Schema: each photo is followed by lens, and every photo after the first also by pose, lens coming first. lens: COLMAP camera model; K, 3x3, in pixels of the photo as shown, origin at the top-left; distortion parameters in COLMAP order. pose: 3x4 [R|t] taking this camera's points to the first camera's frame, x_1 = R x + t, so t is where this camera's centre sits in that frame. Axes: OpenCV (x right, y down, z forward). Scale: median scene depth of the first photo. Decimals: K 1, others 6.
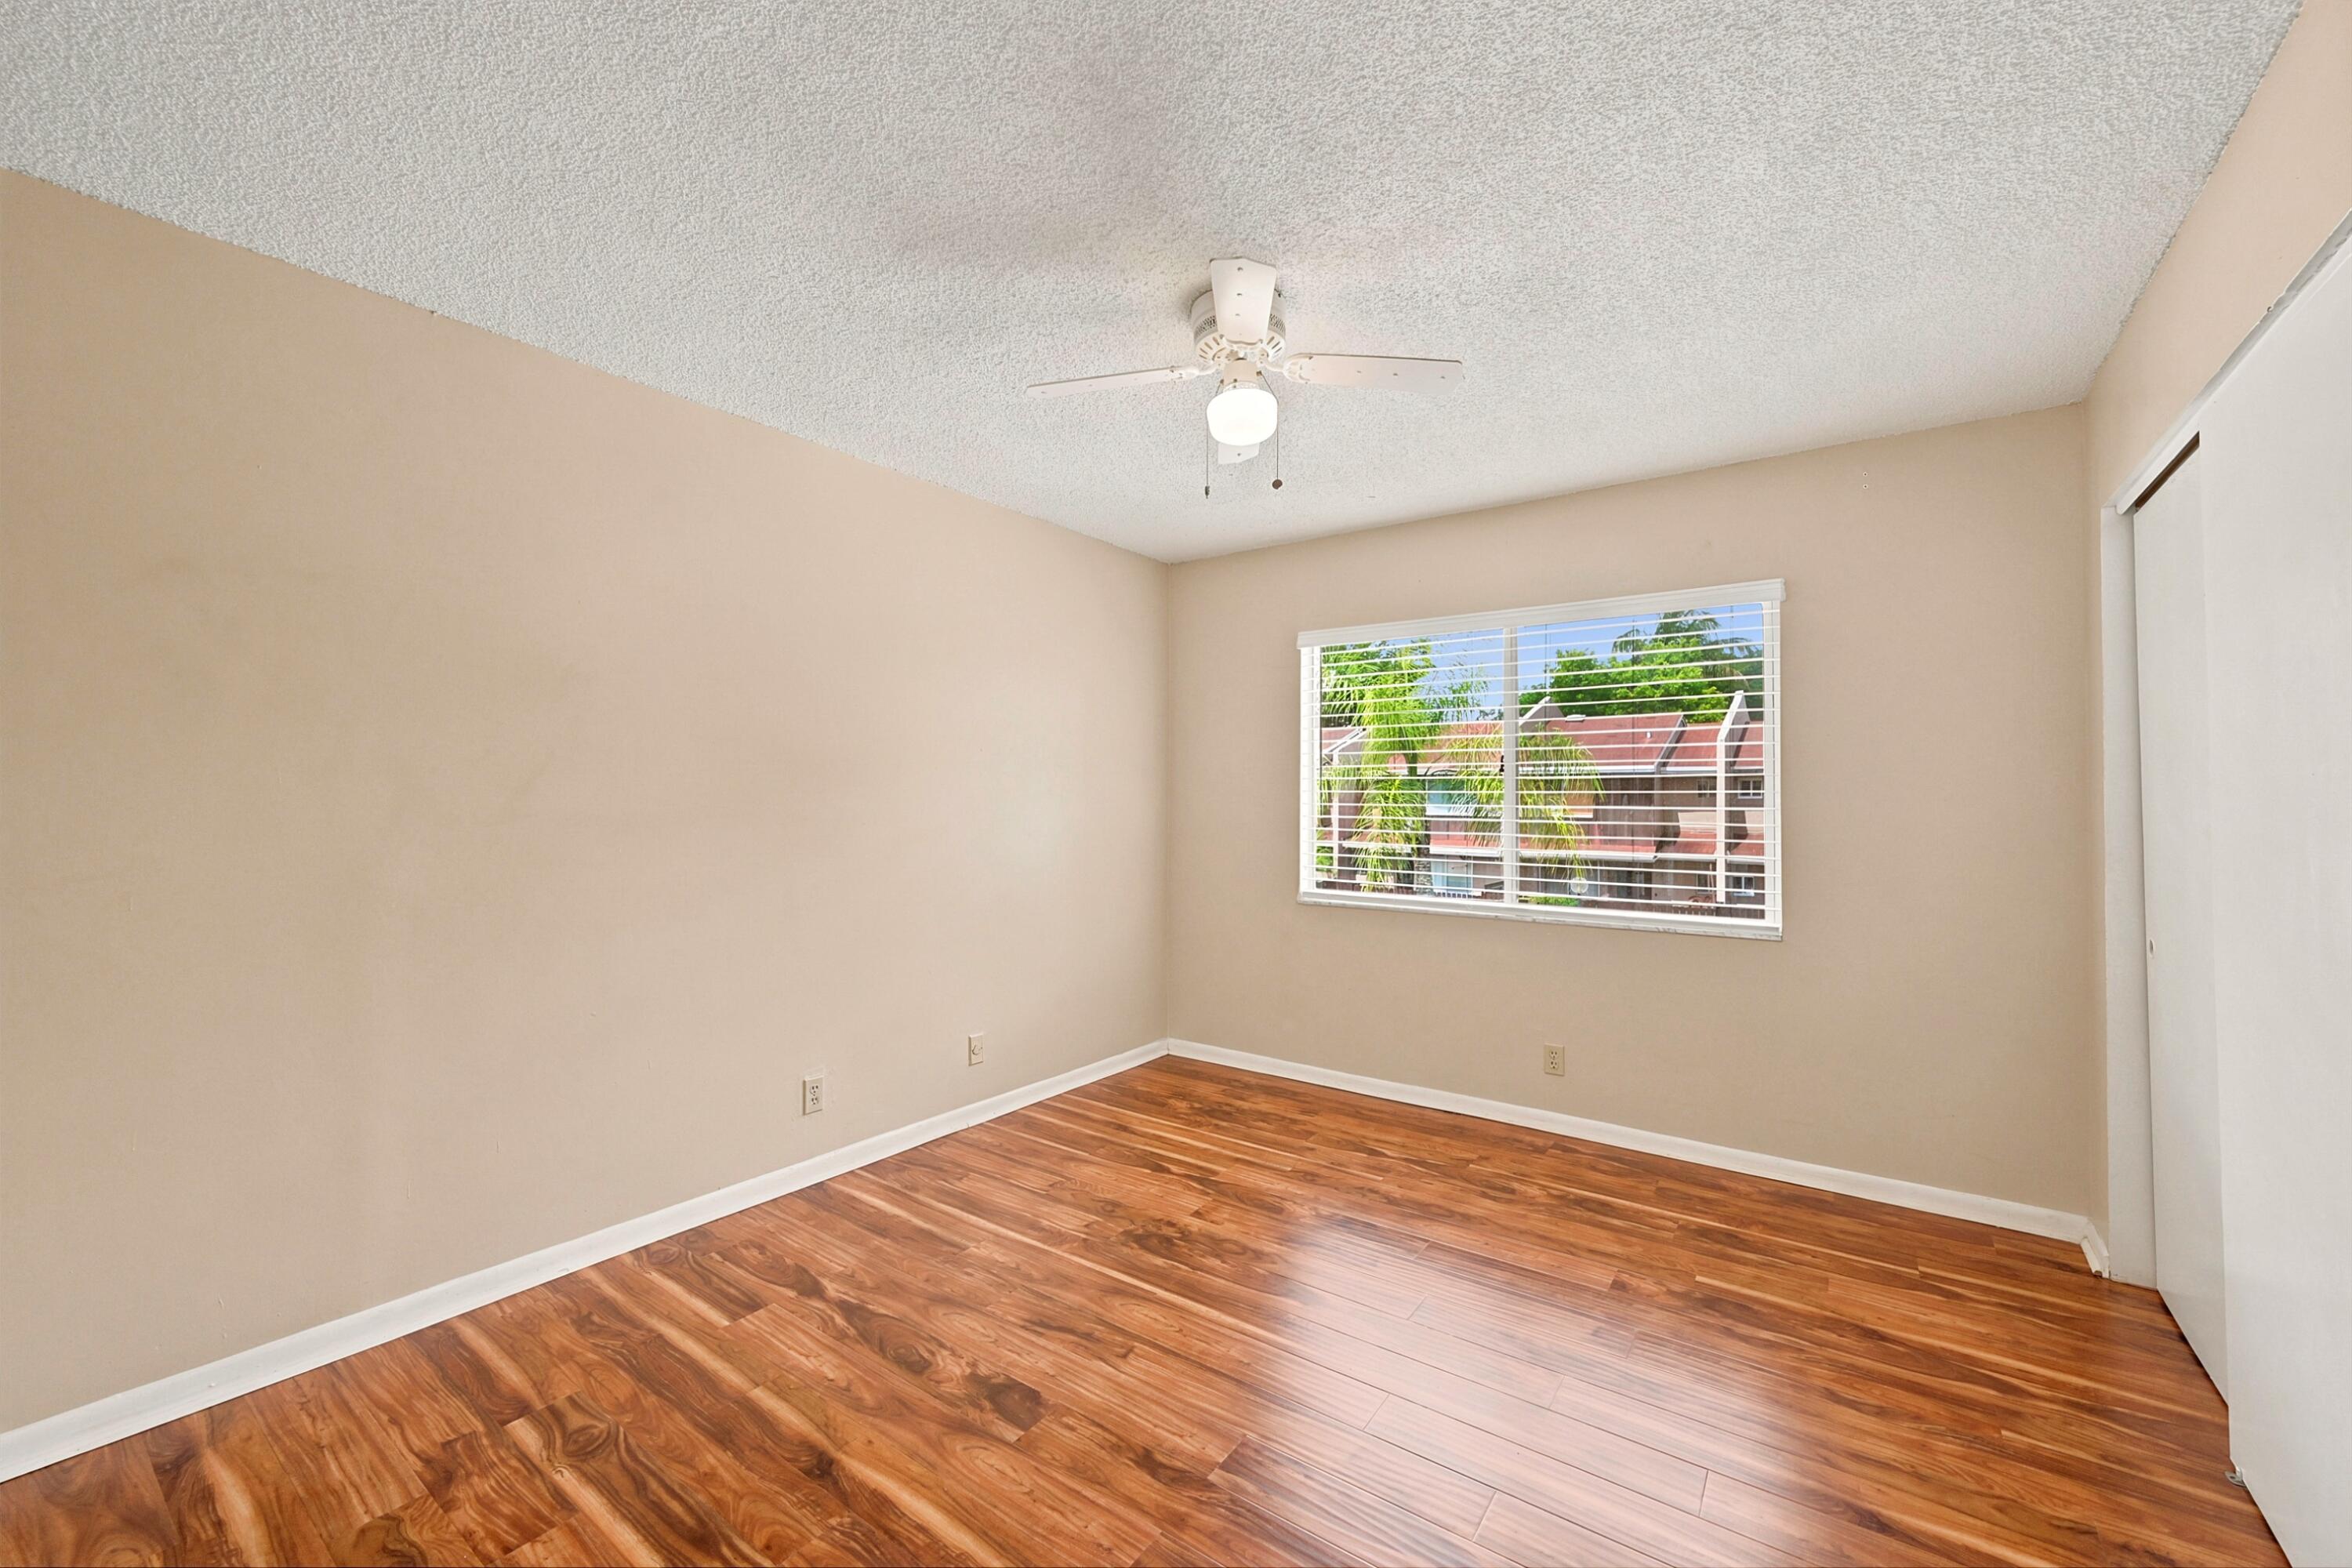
lens RADIAL K [[926.9, 0, 1174.3], [0, 926.9, 781.1], [0, 0, 1]] dist [0.000693, -0.000167]
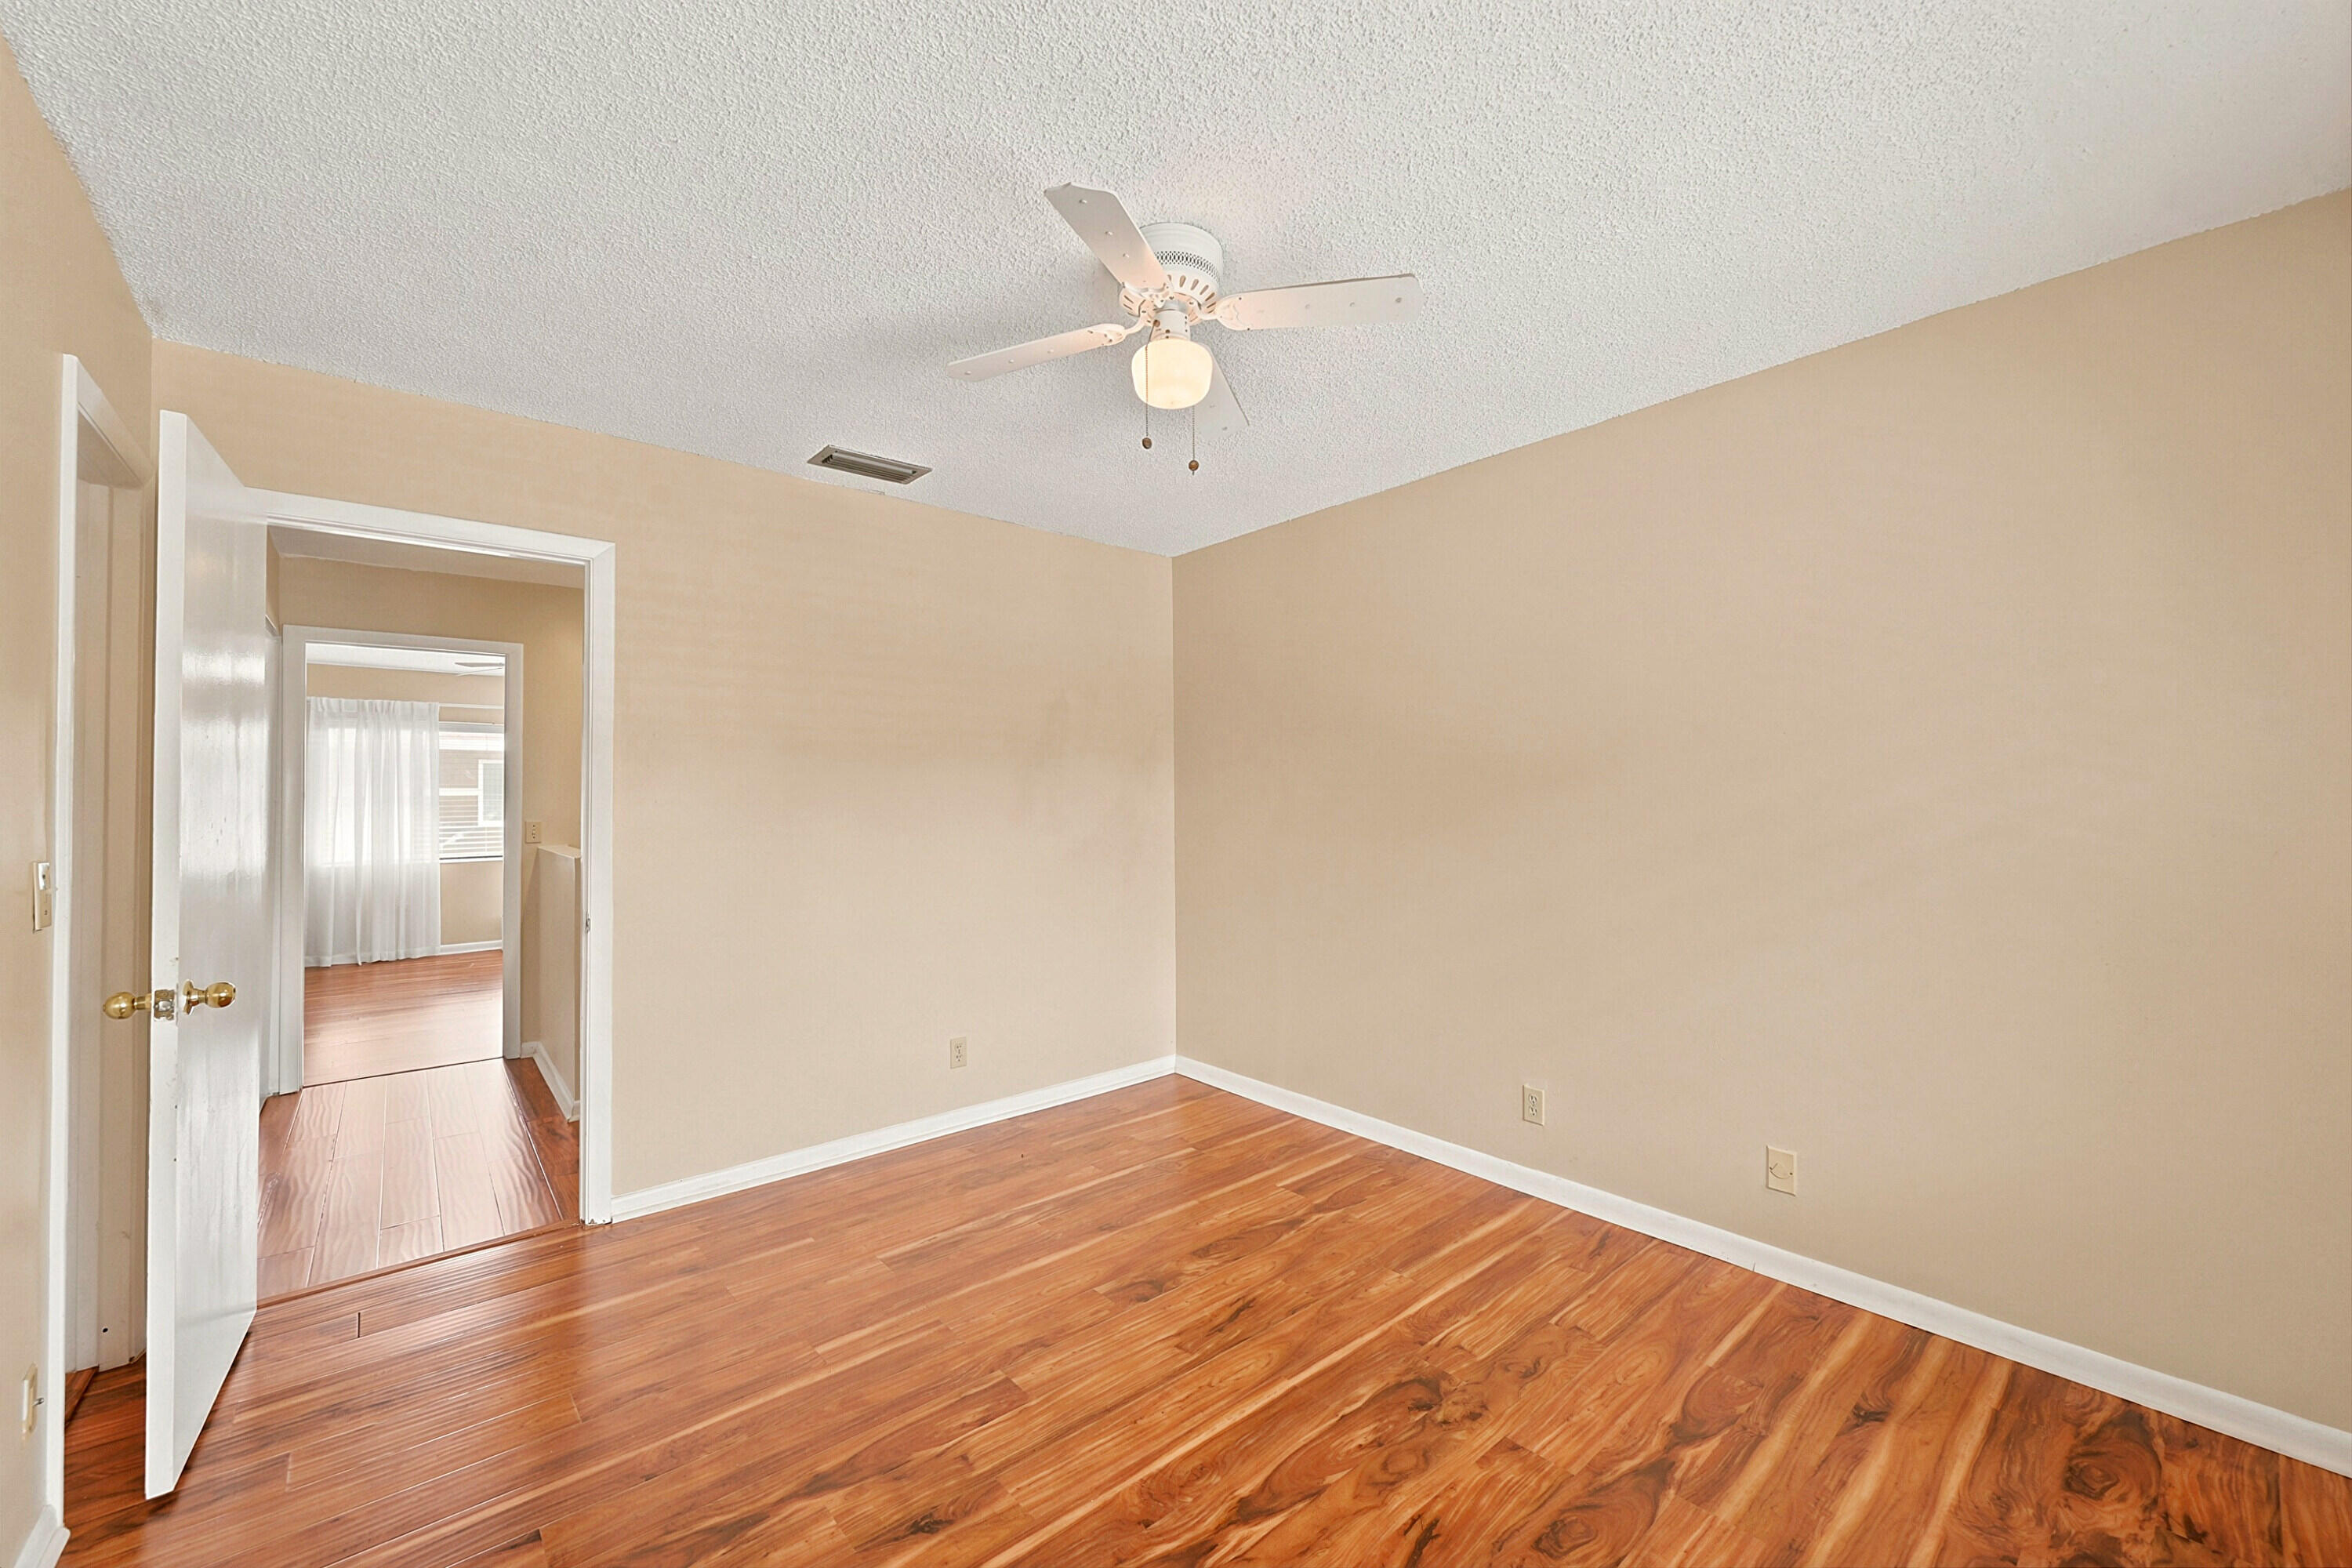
lens RADIAL K [[926.9, 0, 1165.5], [0, 926.9, 799.2], [0, 0, 1]] dist [0.000693, -0.000167]
pose [[-0.233001, -0.004544, -0.972466, 0.717351], [0.019961, 0.999756, -0.009454, 0.016428], [0.972272, -0.021614, -0.232854, 0.931480]]
